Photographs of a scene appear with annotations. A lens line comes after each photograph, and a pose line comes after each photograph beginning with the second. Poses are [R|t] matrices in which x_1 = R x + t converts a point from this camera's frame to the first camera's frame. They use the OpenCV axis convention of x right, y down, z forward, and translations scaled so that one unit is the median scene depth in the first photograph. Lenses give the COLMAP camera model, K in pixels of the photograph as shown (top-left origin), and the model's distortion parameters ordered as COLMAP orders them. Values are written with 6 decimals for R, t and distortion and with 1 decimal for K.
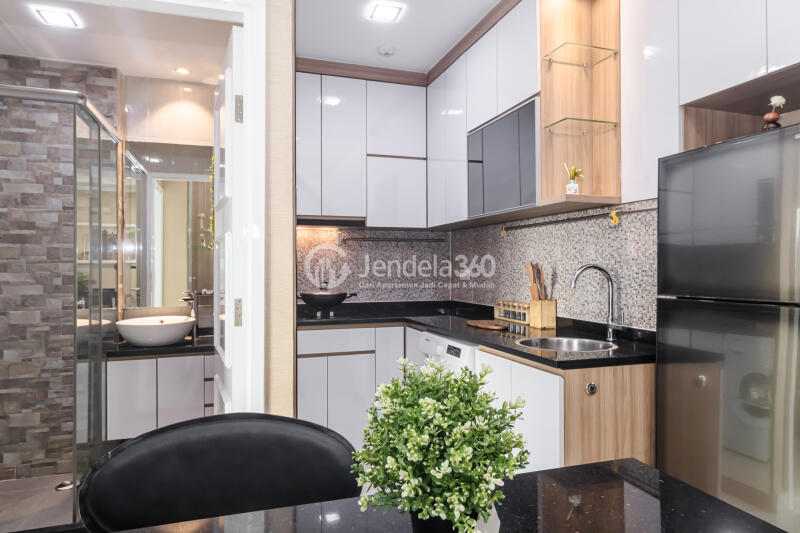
lens RADIAL K [[510.7, 0, 400.7], [0, 510.7, 261.5], [0, 0, 1]] dist [-0.002718, -0.000141]
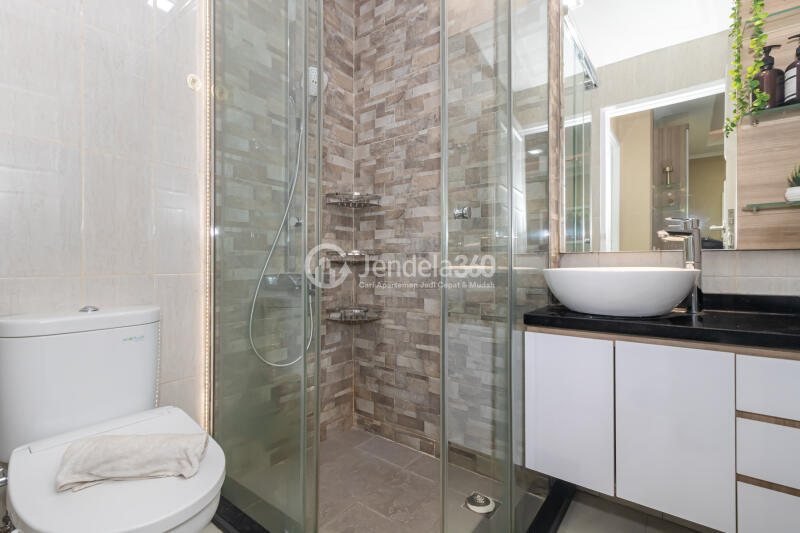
lens RADIAL K [[368.5, 0, 400.0], [0, 368.5, 266.5], [0, 0, 1]] dist [0.001757, 0.000351]
pose [[0.548000, 0.005785, -0.836458, -0.291585], [0.006055, 0.999922, 0.010883, 0.112937], [0.836456, -0.011028, 0.547923, 0.628123]]
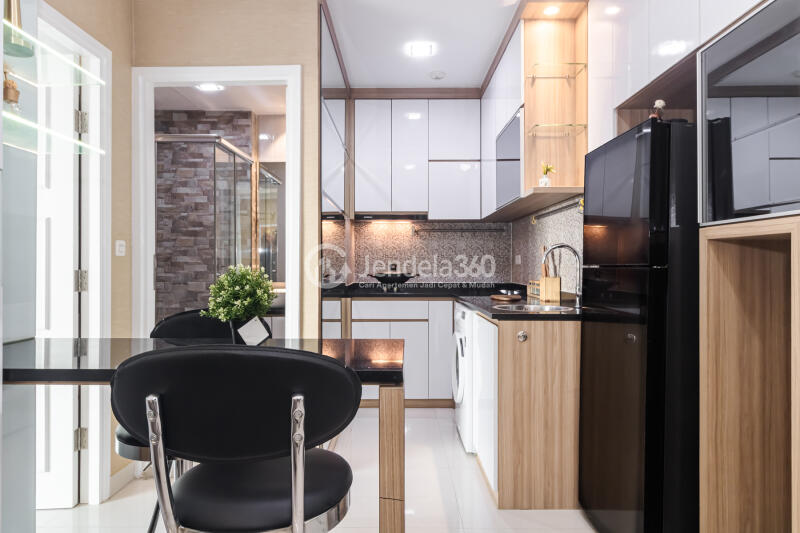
lens RADIAL K [[497.7, 0, 382.0], [0, 497.7, 261.5], [0, 0, 1]] dist [-0.006047, -0.000900]
pose [[0.940426, 0.002849, -0.339987, 0.259080], [-0.001062, 0.999985, 0.005442, 0.028775], [0.339997, -0.004757, 0.940414, -0.174299]]
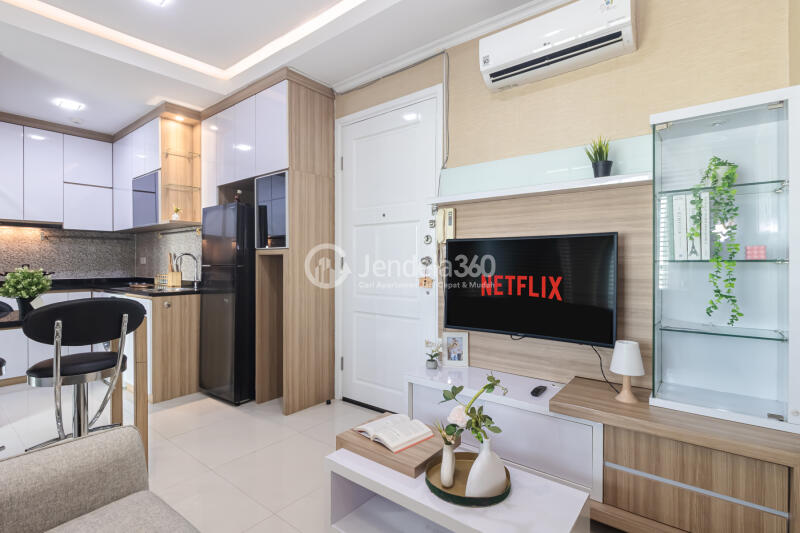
lens RADIAL K [[393.2, 0, 400.3], [0, 393.2, 265.2], [0, 0, 1]] dist [-0.002755, -0.000927]
pose [[0.841246, -0.000774, 0.540653, 0.164884], [-0.008341, 0.999861, 0.014411, 0.018195], [-0.540589, -0.016633, 0.841122, -0.608827]]
